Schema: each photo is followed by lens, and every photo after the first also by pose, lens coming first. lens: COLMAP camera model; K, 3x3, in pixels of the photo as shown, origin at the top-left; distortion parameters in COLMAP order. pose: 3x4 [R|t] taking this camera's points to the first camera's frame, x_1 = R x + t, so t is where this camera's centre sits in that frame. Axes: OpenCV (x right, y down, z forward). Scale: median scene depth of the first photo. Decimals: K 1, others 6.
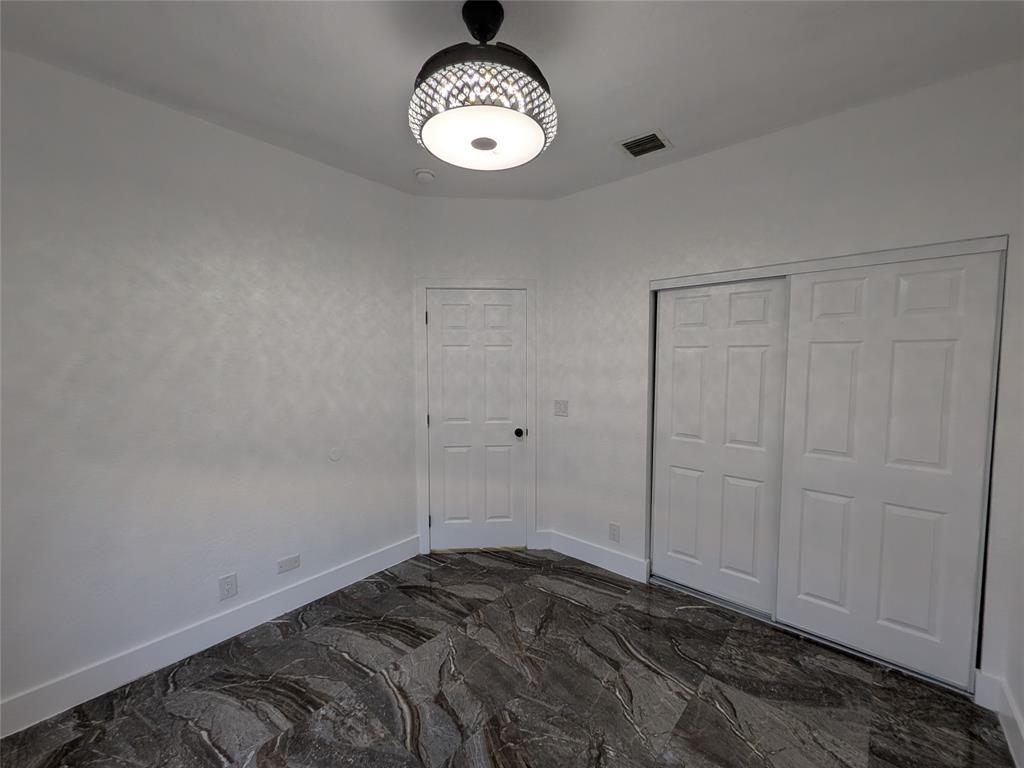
lens RADIAL K [[411.7, 0, 512.3], [0, 411.7, 386.9], [0, 0, 1]] dist [0.002152, 0.000070]
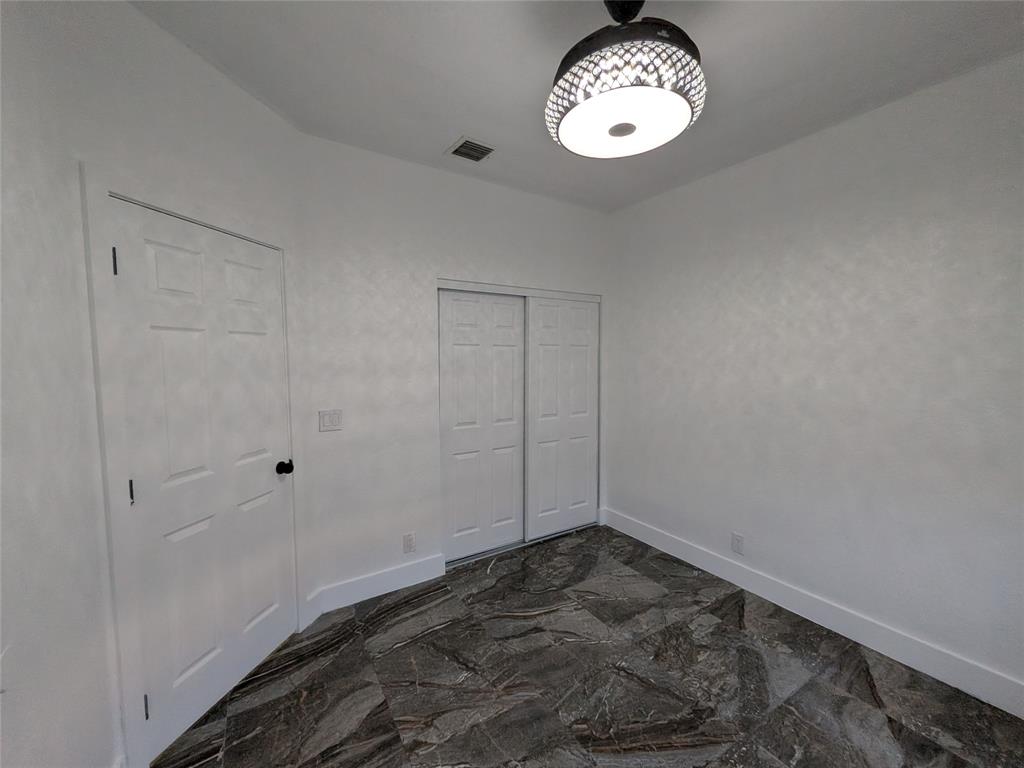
lens RADIAL K [[411.7, 0, 512.3], [0, 411.7, 386.9], [0, 0, 1]] dist [0.002152, 0.000070]
pose [[0.281378, -0.072386, 0.956863, -0.783459], [0.066166, 0.996241, 0.055908, -0.046577], [-0.957313, 0.047581, 0.285110, 0.713295]]
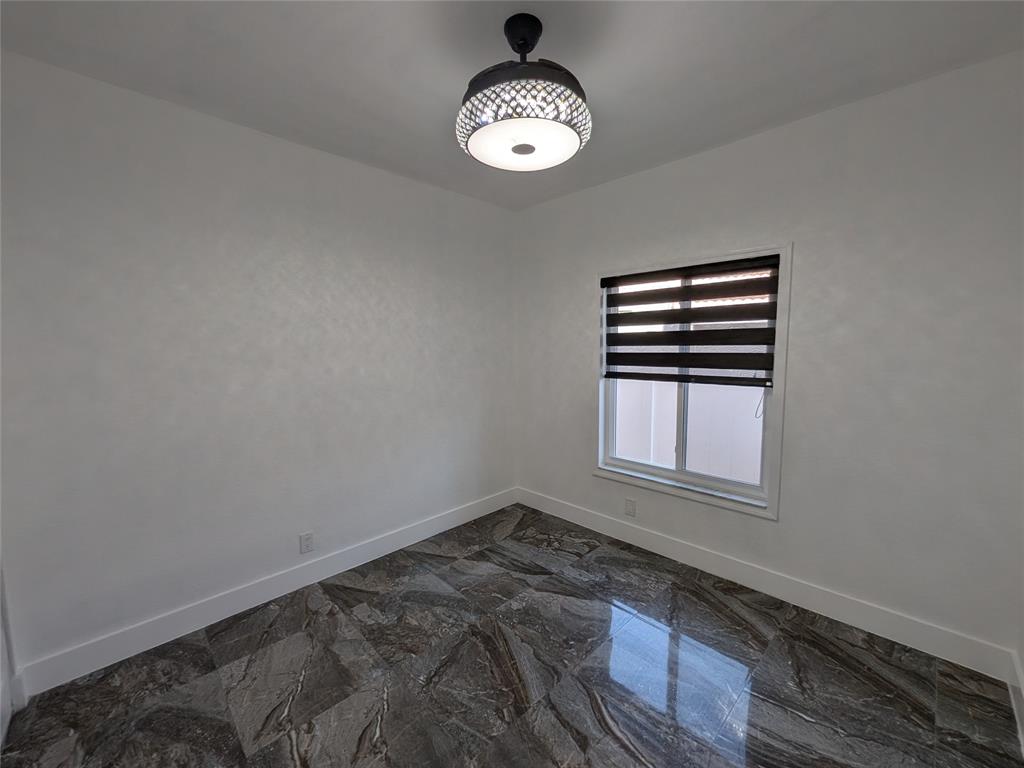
lens RADIAL K [[411.7, 0, 512.3], [0, 411.7, 386.9], [0, 0, 1]] dist [0.002152, 0.000070]
pose [[-0.997610, 0.001818, 0.069073, -0.081243], [0.013494, 0.985533, 0.168944, -0.109888], [-0.067766, 0.169472, -0.983202, 1.553781]]
